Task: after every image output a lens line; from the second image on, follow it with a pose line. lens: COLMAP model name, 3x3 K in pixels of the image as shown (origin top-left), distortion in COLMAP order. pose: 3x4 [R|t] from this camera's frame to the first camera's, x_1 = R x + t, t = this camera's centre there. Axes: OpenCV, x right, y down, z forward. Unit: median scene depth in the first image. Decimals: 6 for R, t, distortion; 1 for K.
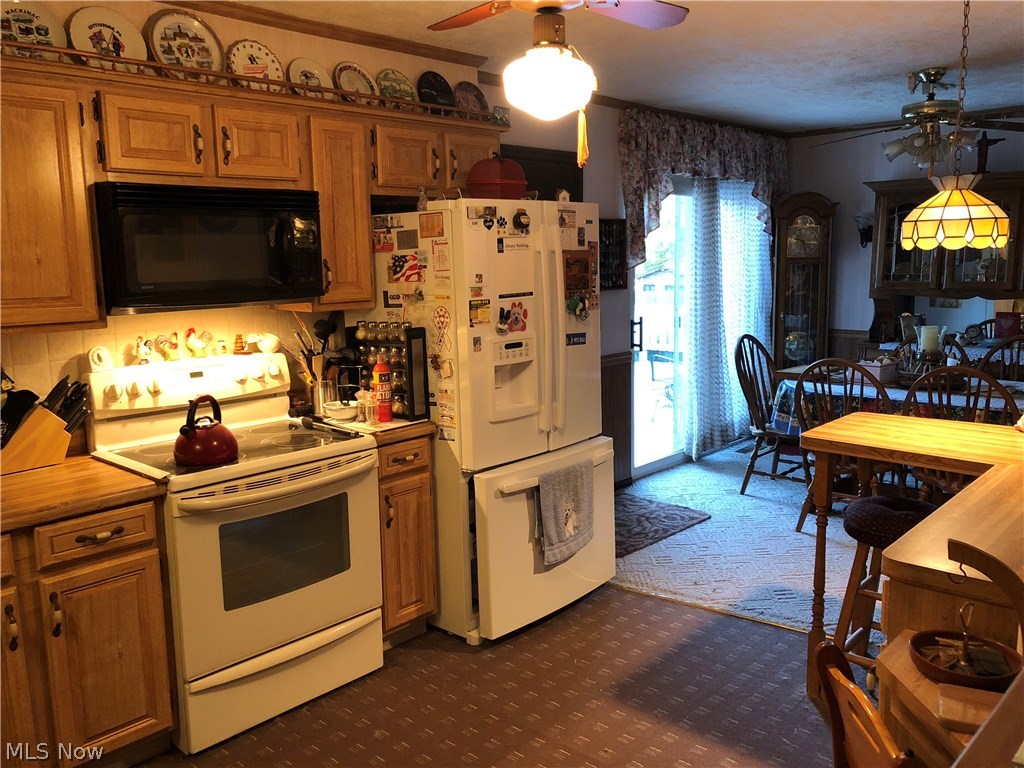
lens RADIAL K [[842.9, 0, 512.0], [0, 842.9, 384.0], [0, 0, 1]] dist [0.017370, 0.006253]
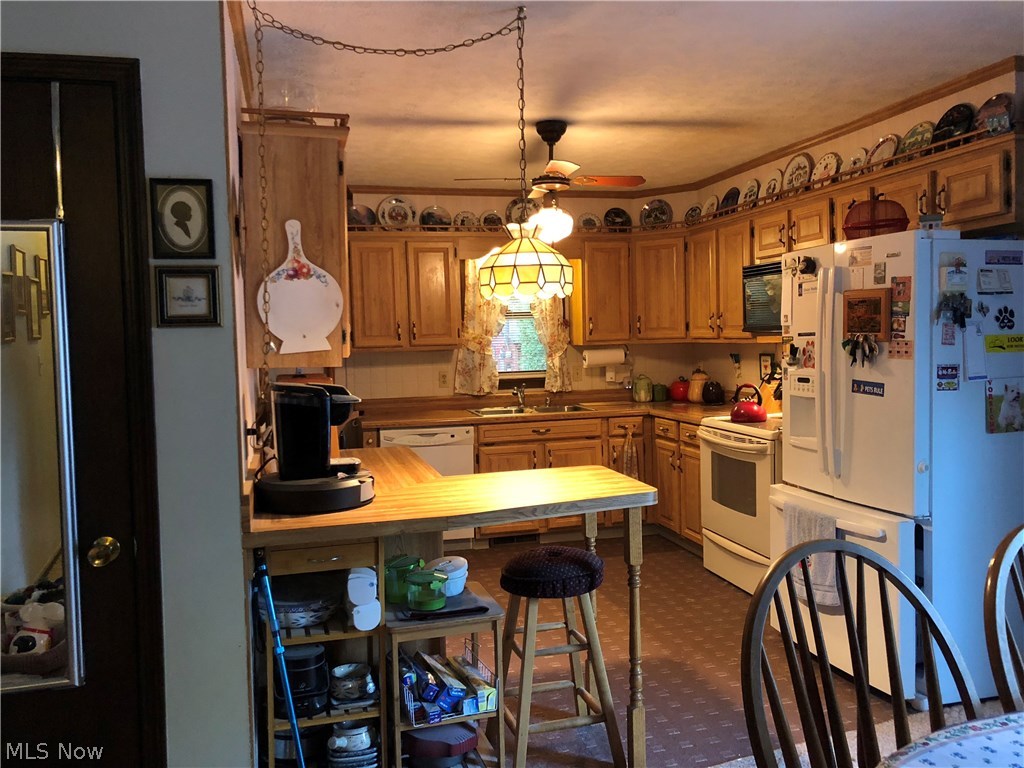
lens RADIAL K [[842.9, 0, 512.0], [0, 842.9, 384.0], [0, 0, 1]] dist [0.017370, 0.006253]
pose [[-0.542508, 0.076469, -0.836563, 1.124010], [-0.102861, 0.982308, 0.156496, -0.172870], [0.833729, 0.170950, -0.525044, 1.257417]]
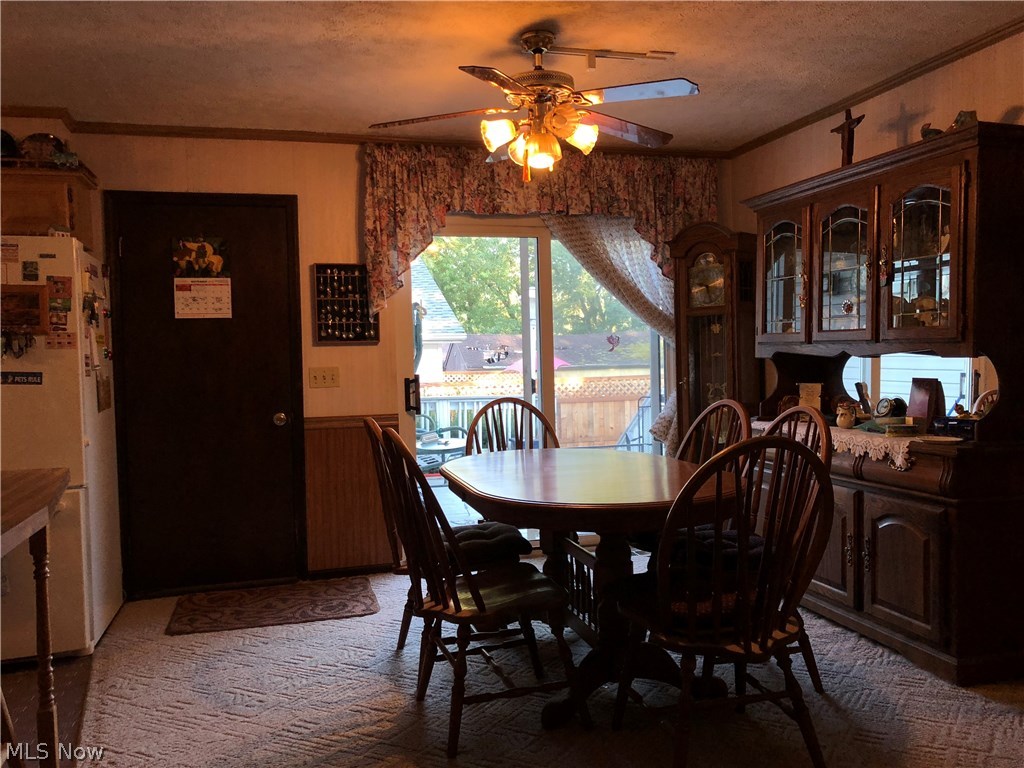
lens RADIAL K [[825.2, 0, 512.0], [0, 825.2, 384.0], [0, 0, 1]] dist [0.004307, 0.001325]
pose [[0.850734, 0.015549, -0.525366, 1.122380], [-0.072016, 0.993583, -0.087211, -0.005883], [0.520639, 0.112029, 0.846395, 0.546831]]
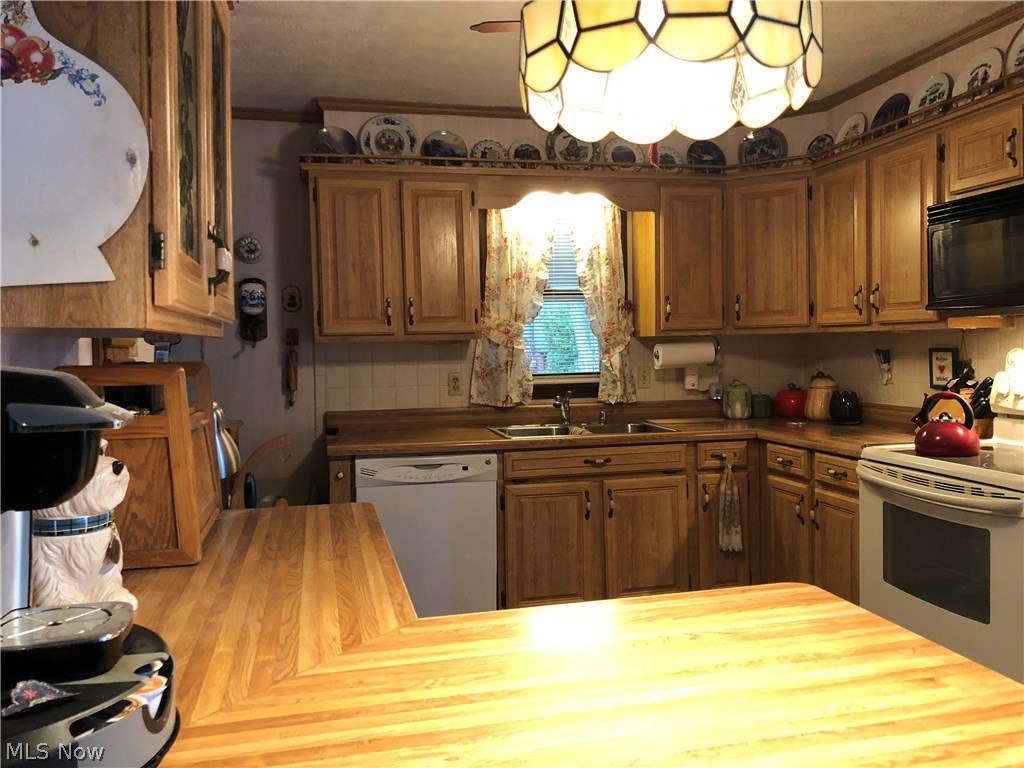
lens RADIAL K [[842.9, 0, 512.0], [0, 842.9, 384.0], [0, 0, 1]] dist [0.017370, 0.006253]
pose [[-0.565054, 0.060280, -0.822849, 0.680751], [-0.107346, 0.983479, 0.145762, -0.077861], [0.818041, 0.170693, -0.549248, 0.948232]]
